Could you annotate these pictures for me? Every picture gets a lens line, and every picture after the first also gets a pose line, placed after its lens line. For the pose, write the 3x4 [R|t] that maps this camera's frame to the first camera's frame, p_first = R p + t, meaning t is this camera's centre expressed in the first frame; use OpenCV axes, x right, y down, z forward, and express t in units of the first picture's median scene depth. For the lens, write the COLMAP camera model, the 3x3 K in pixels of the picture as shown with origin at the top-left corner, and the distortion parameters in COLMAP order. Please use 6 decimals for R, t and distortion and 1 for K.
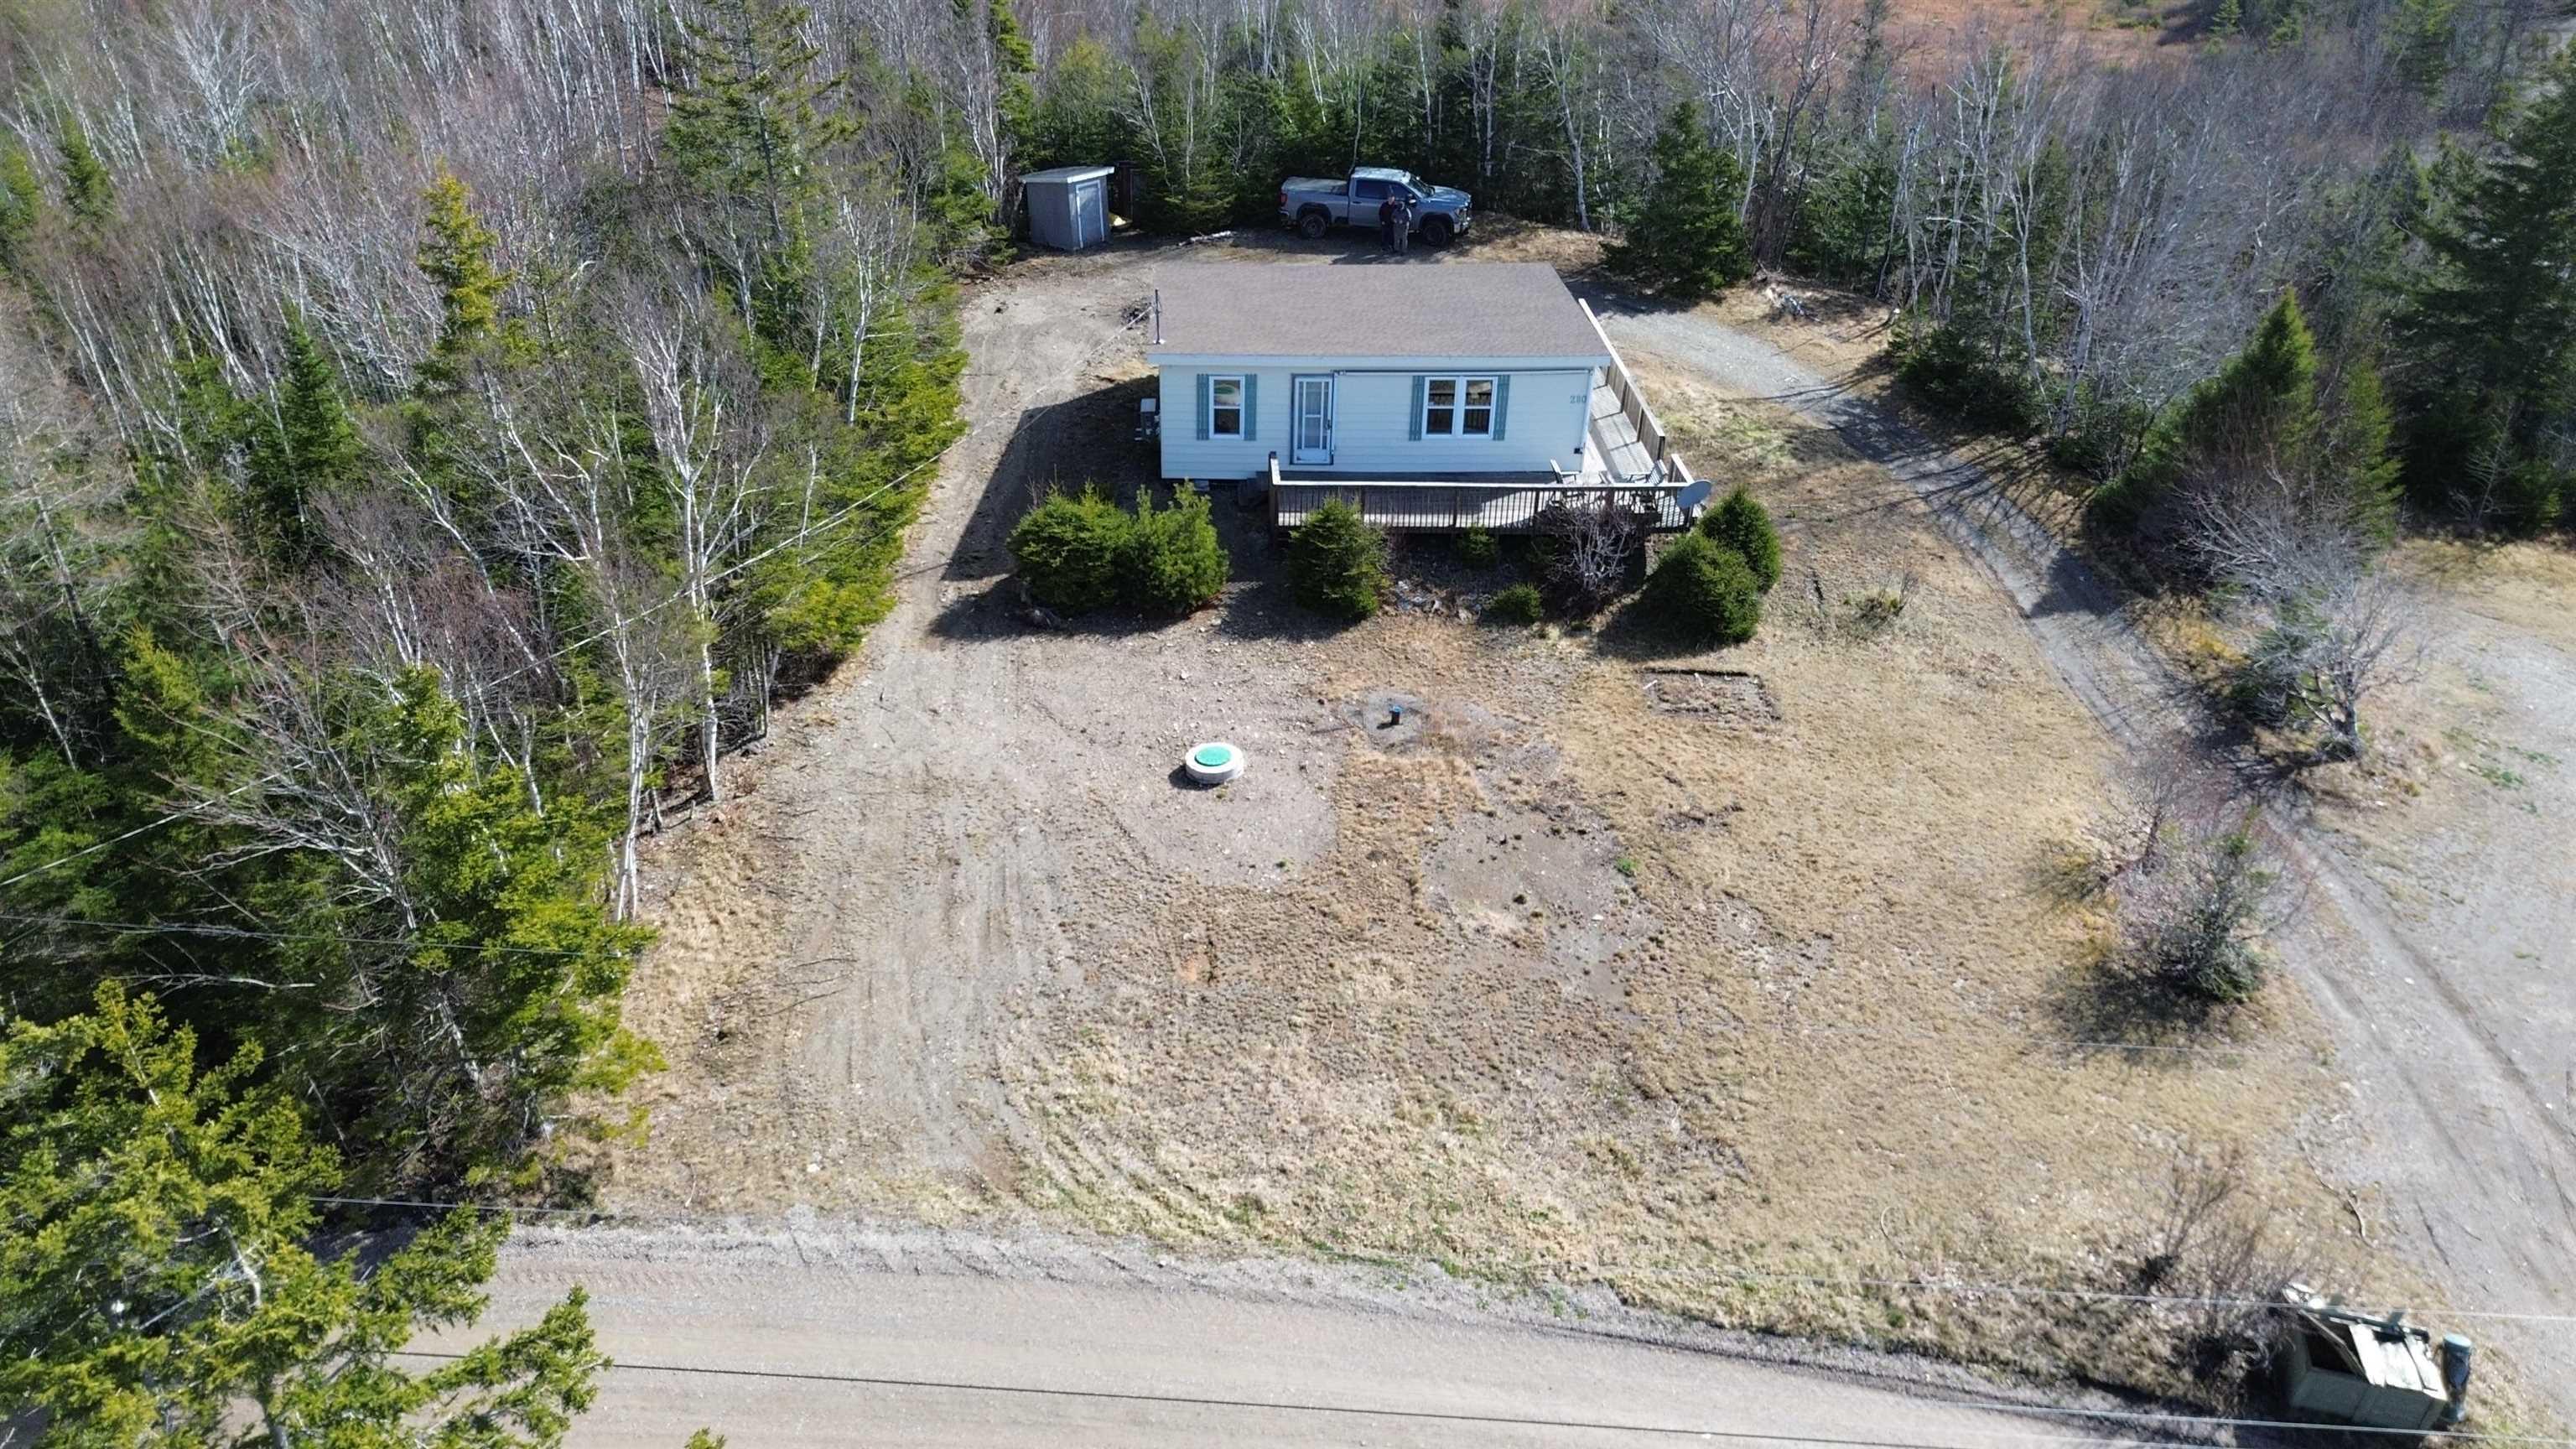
lens RADIAL K [[1708.3, 0, 1288.0], [0, 1708.3, 724.5], [0, 0, 1]] dist [0.173534, -0.411350]
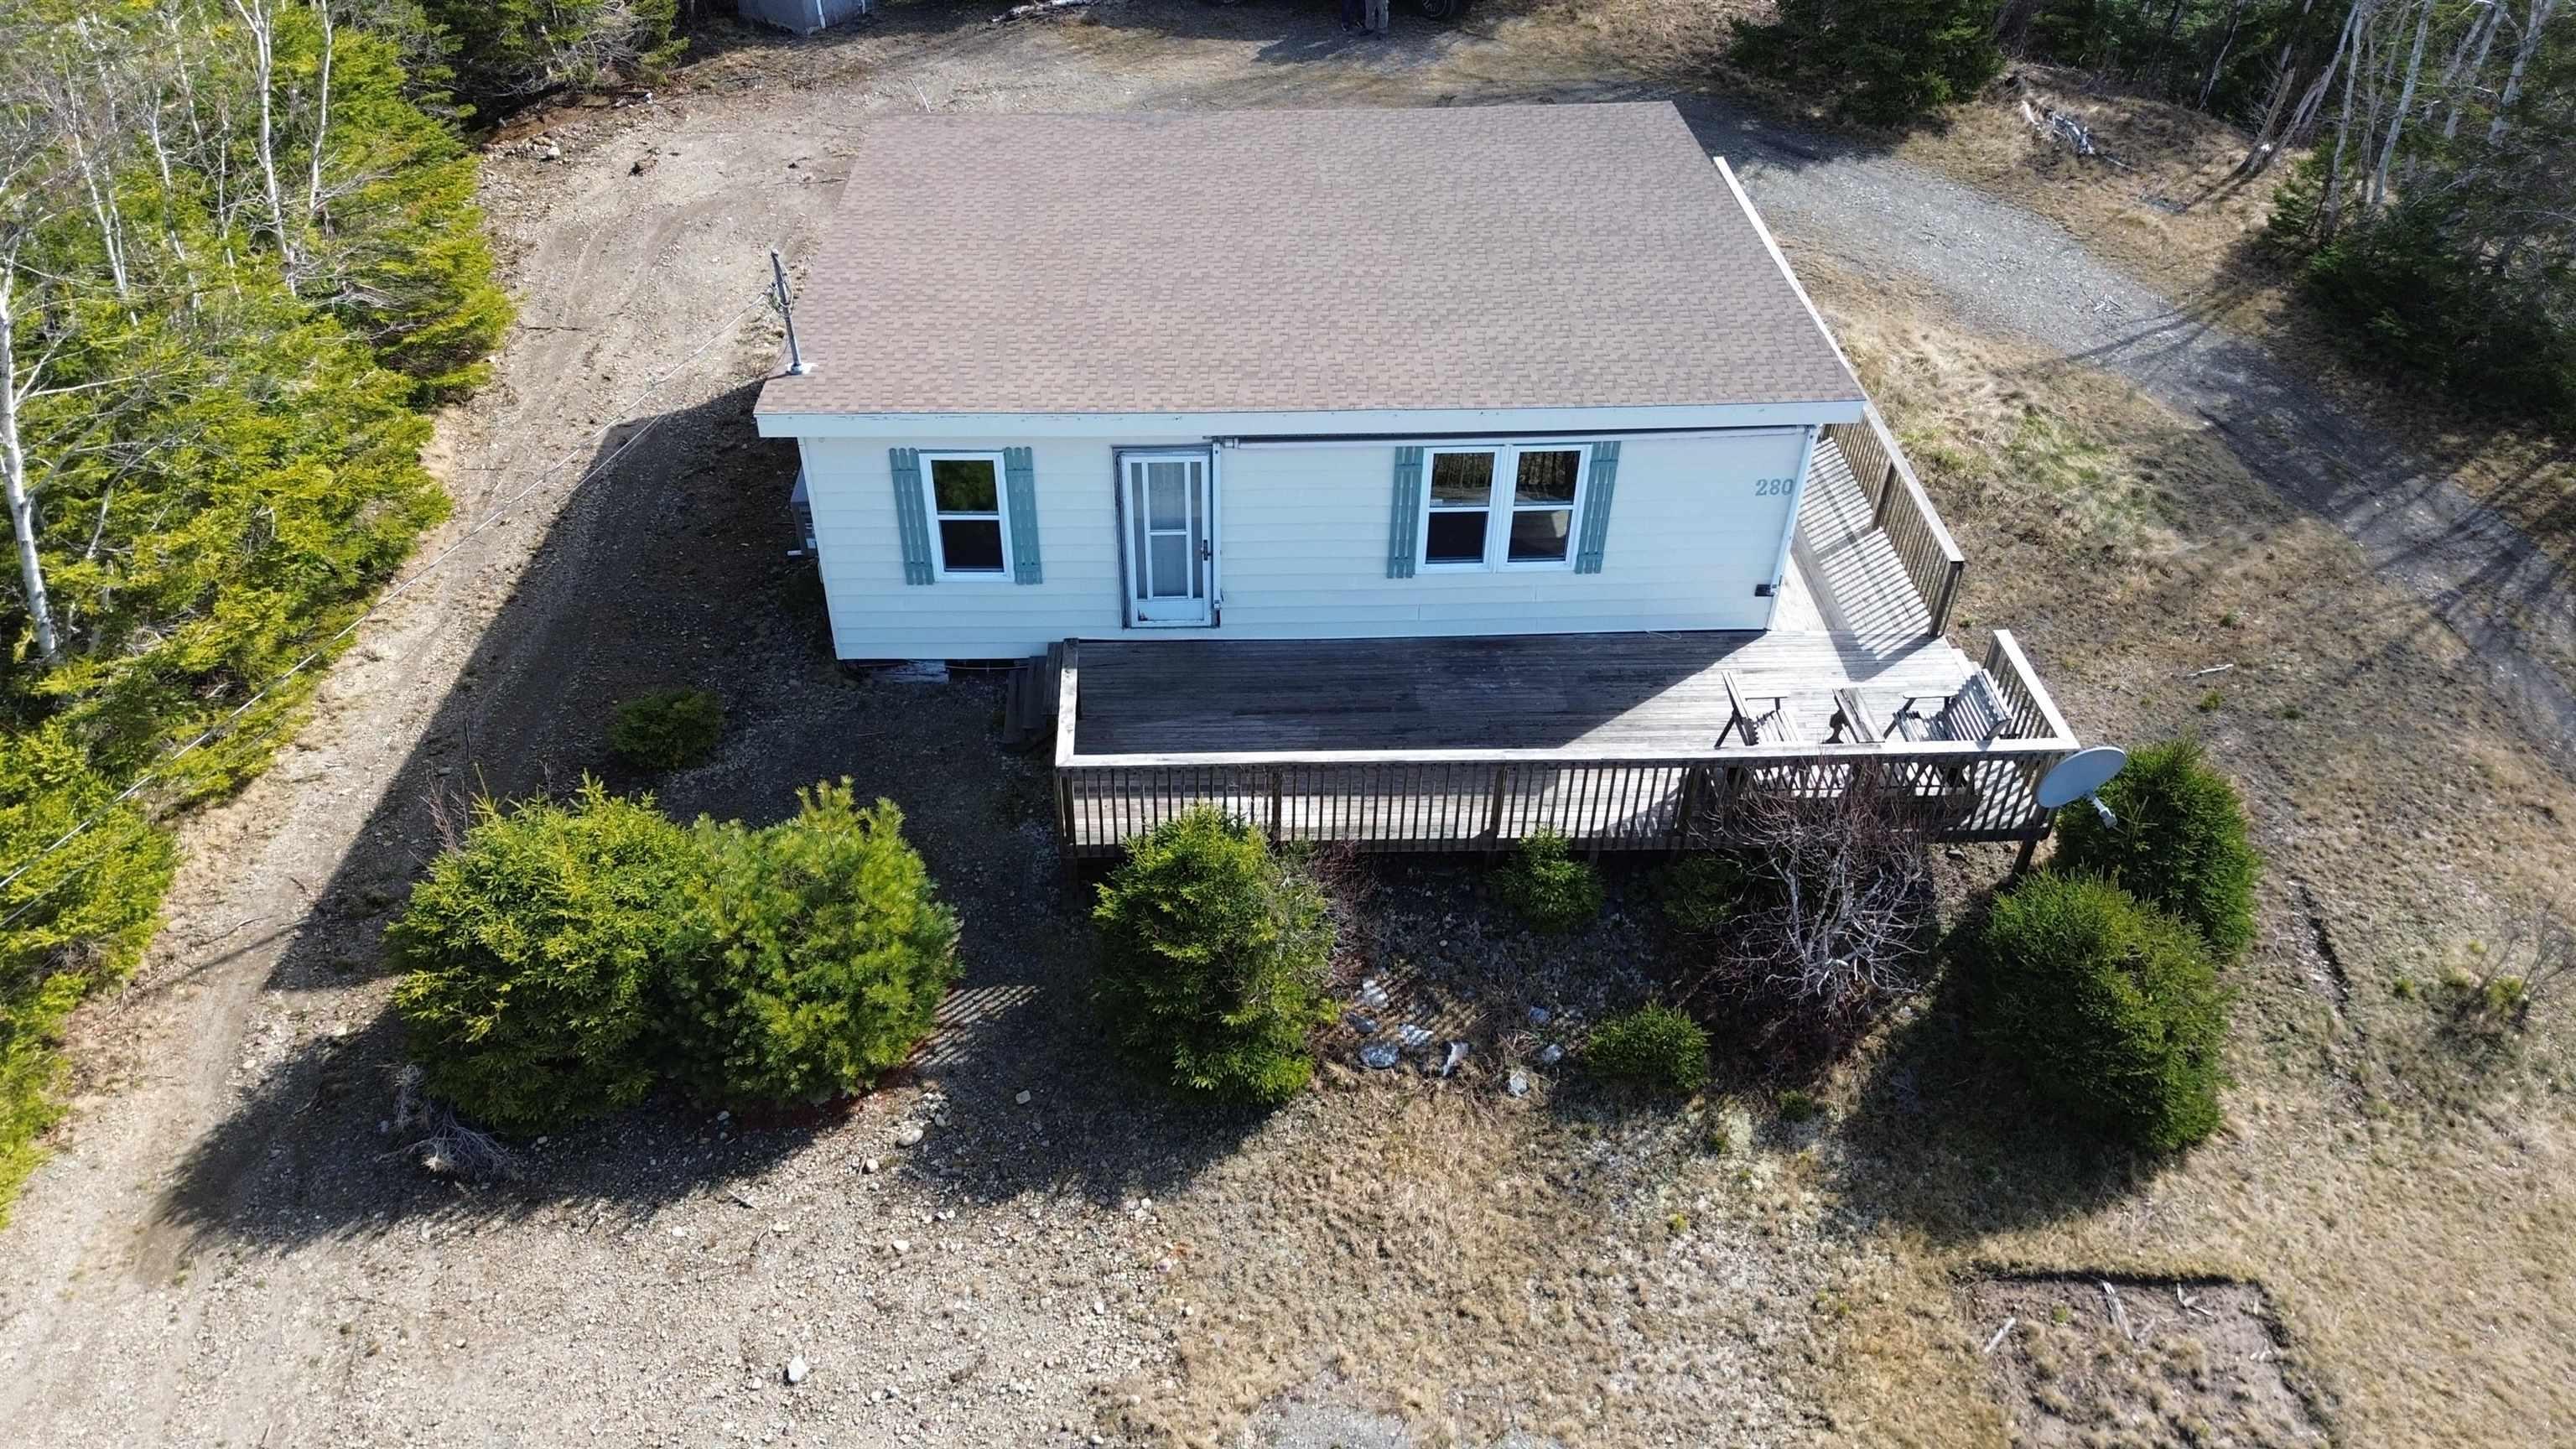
lens RADIAL K [[1766.6, 0, 1288.0], [0, 1766.6, 724.5], [0, 0, 1]] dist [0.078479, -0.070186]
pose [[0.999895, -0.012557, 0.007190, 0.041172], [0.011294, 0.987894, 0.154716, -0.199662], [-0.009046, -0.154619, 0.987933, 0.544285]]
